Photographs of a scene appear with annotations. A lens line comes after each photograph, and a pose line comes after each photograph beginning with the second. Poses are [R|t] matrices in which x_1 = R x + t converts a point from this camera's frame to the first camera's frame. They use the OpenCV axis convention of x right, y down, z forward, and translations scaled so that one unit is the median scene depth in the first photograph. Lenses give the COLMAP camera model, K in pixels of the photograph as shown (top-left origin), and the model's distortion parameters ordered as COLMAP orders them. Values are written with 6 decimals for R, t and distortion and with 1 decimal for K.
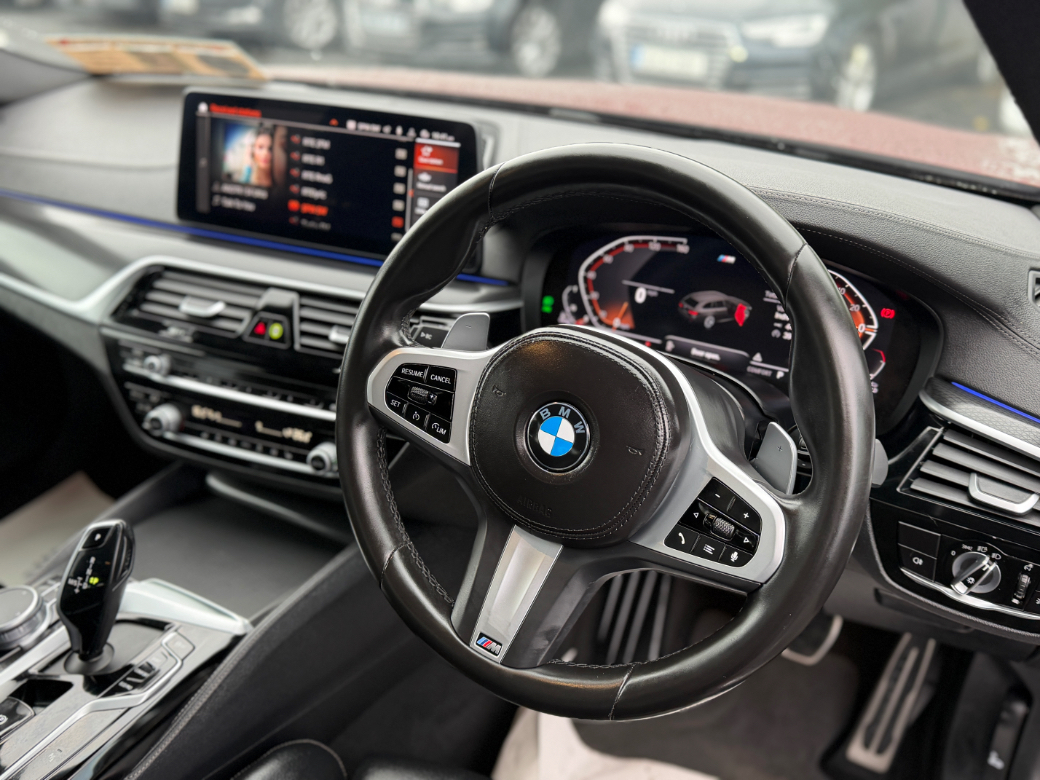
lens RADIAL K [[953.3, 0, 520.0], [0, 953.3, 390.0], [0, 0, 1]] dist [0.158601, -0.337074]
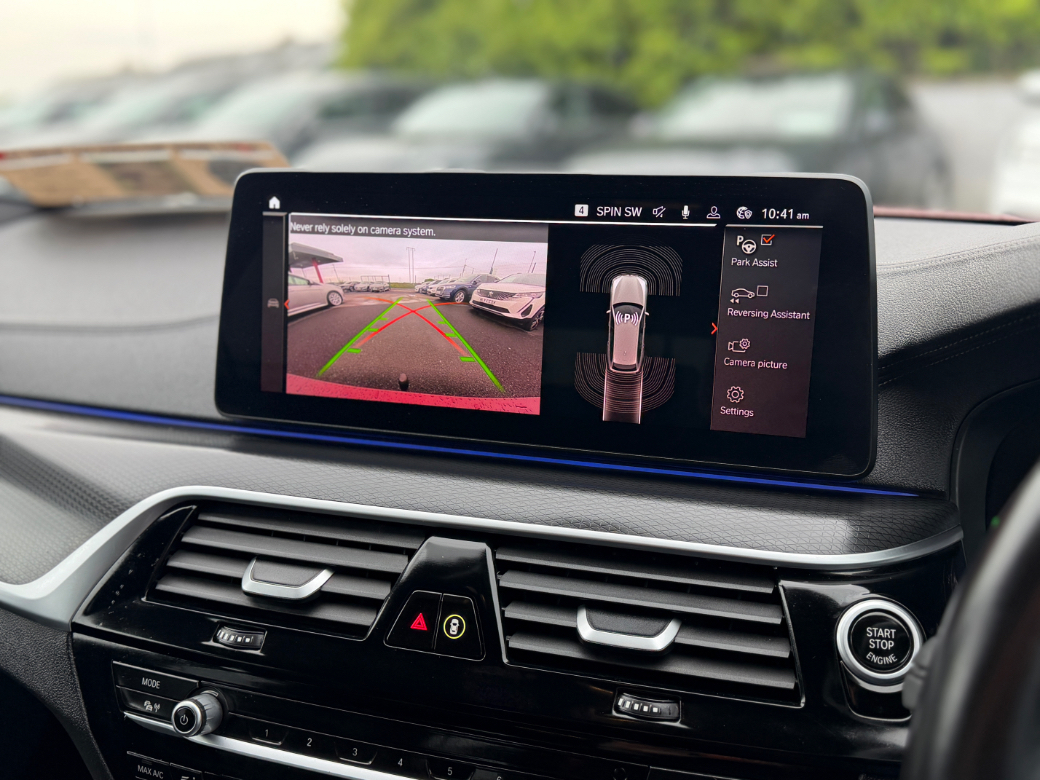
lens RADIAL K [[953.3, 0, 520.0], [0, 953.3, 390.0], [0, 0, 1]] dist [0.158601, -0.337074]
pose [[0.995662, -0.057540, 0.073123, -0.257197], [0.069196, 0.983277, -0.168458, -0.096957], [-0.062208, 0.172787, 0.982993, 0.525010]]
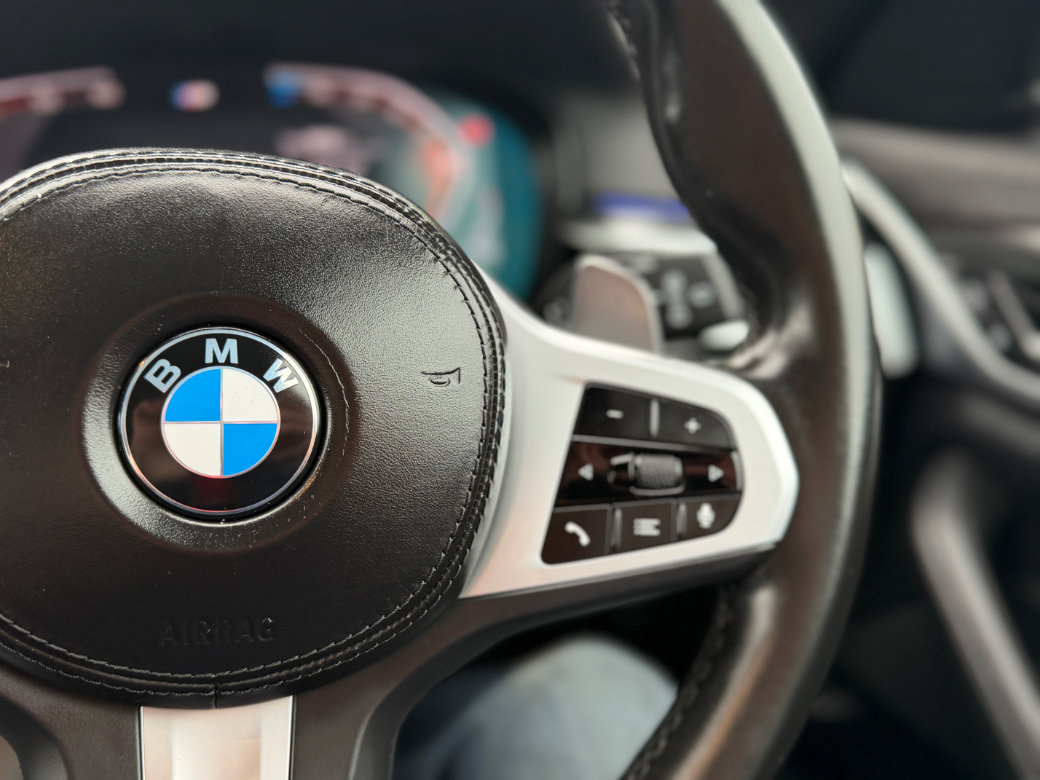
lens RADIAL K [[953.3, 0, 520.0], [0, 953.3, 390.0], [0, 0, 1]] dist [0.158601, -0.337074]
pose [[0.699789, -0.304116, 0.646381, -0.078552], [0.329044, 0.940372, 0.086203, 0.029228], [-0.634054, 0.152364, 0.758130, 0.444951]]
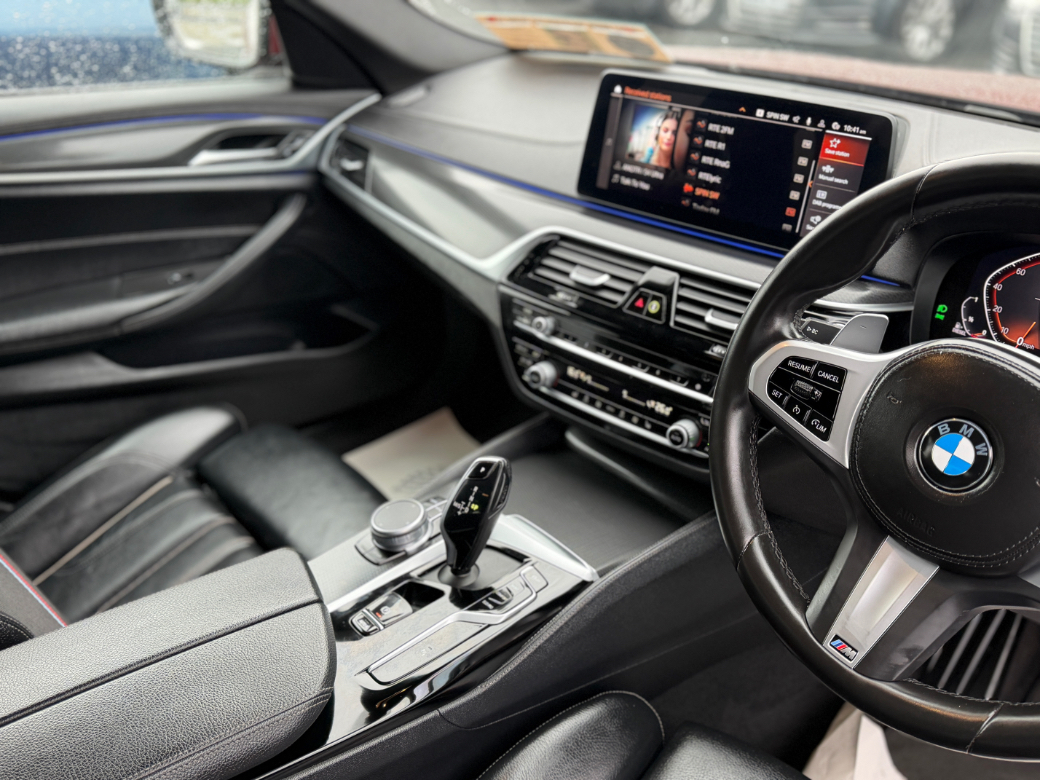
lens RADIAL K [[953.3, 0, 520.0], [0, 953.3, 390.0], [0, 0, 1]] dist [0.158601, -0.337074]
pose [[0.937650, 0.148432, -0.314293, -0.049732], [-0.140850, 0.988923, 0.046834, 0.000263], [0.317763, 0.000354, 0.948170, -0.041757]]
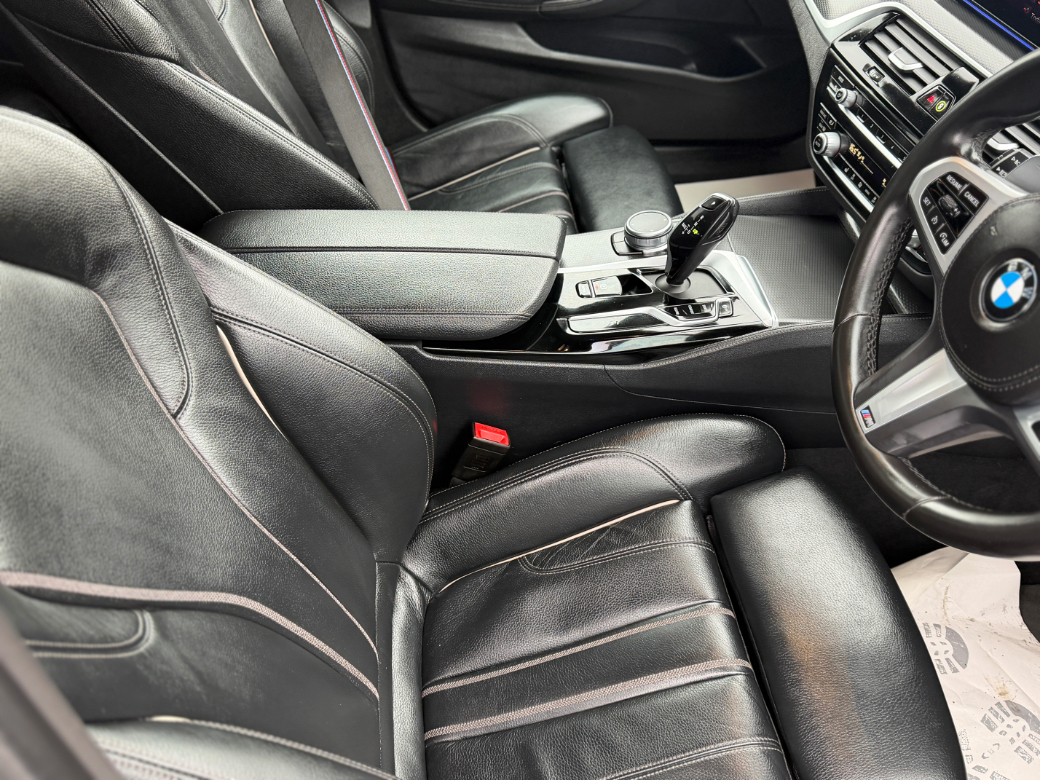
lens RADIAL K [[953.3, 0, 520.0], [0, 953.3, 390.0], [0, 0, 1]] dist [0.158601, -0.337074]
pose [[0.598353, 0.552724, -0.580061, 0.277673], [-0.370654, 0.832786, 0.411196, -0.070717], [0.710344, -0.031038, 0.703170, -0.110250]]
